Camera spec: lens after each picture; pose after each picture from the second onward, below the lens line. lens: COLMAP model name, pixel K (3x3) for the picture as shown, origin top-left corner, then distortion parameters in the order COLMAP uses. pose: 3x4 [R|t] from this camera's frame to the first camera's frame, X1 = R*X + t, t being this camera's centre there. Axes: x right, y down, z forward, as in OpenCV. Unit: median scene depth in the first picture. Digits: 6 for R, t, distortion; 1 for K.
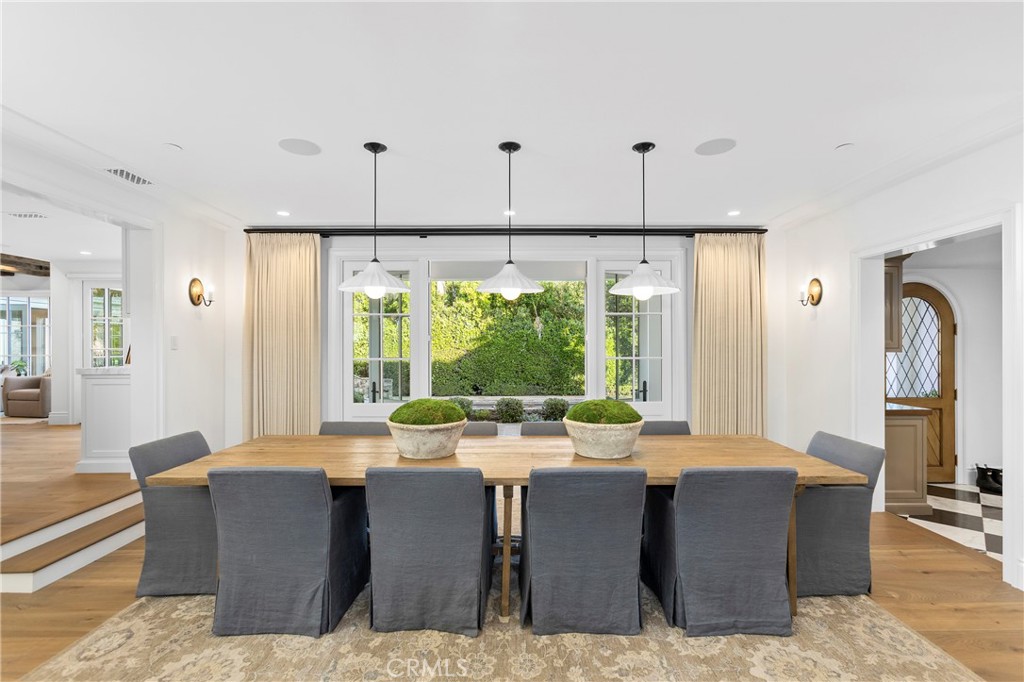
lens RADIAL K [[456.1, 0, 510.7], [0, 456.1, 348.3], [0, 0, 1]] dist [-0.001311, 0.000237]
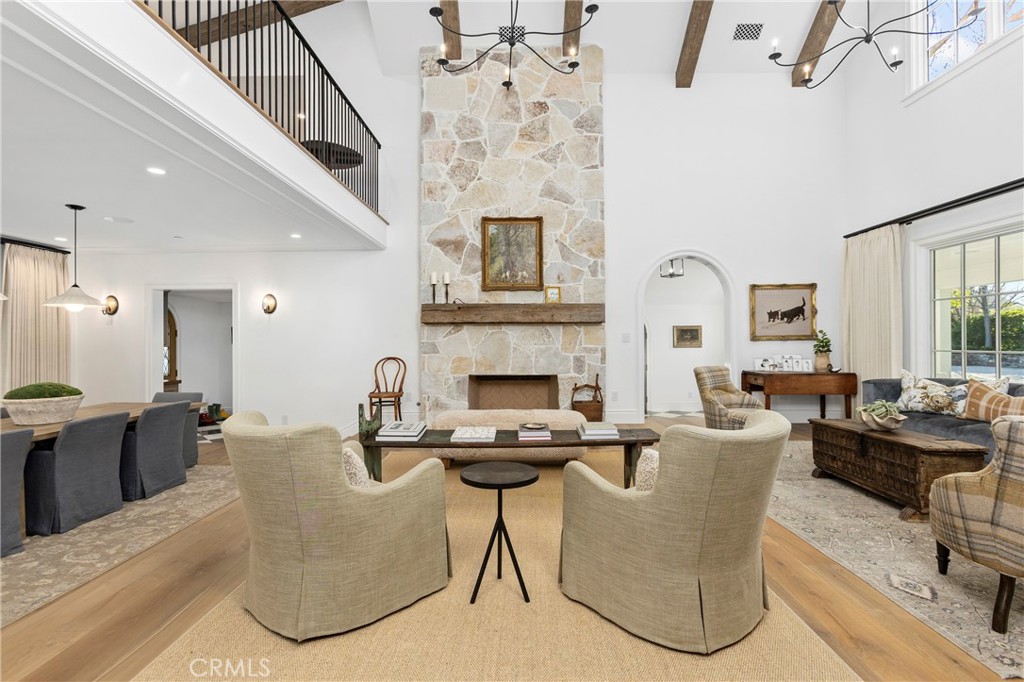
lens RADIAL K [[456.1, 0, 510.5], [0, 456.1, 342.9], [0, 0, 1]] dist [-0.001311, 0.000237]
pose [[0.023073, 0.000922, 0.999733, -1.006013], [0.007119, 0.999974, -0.001087, 0.003719], [-0.999708, 0.007142, 0.023065, -0.374318]]
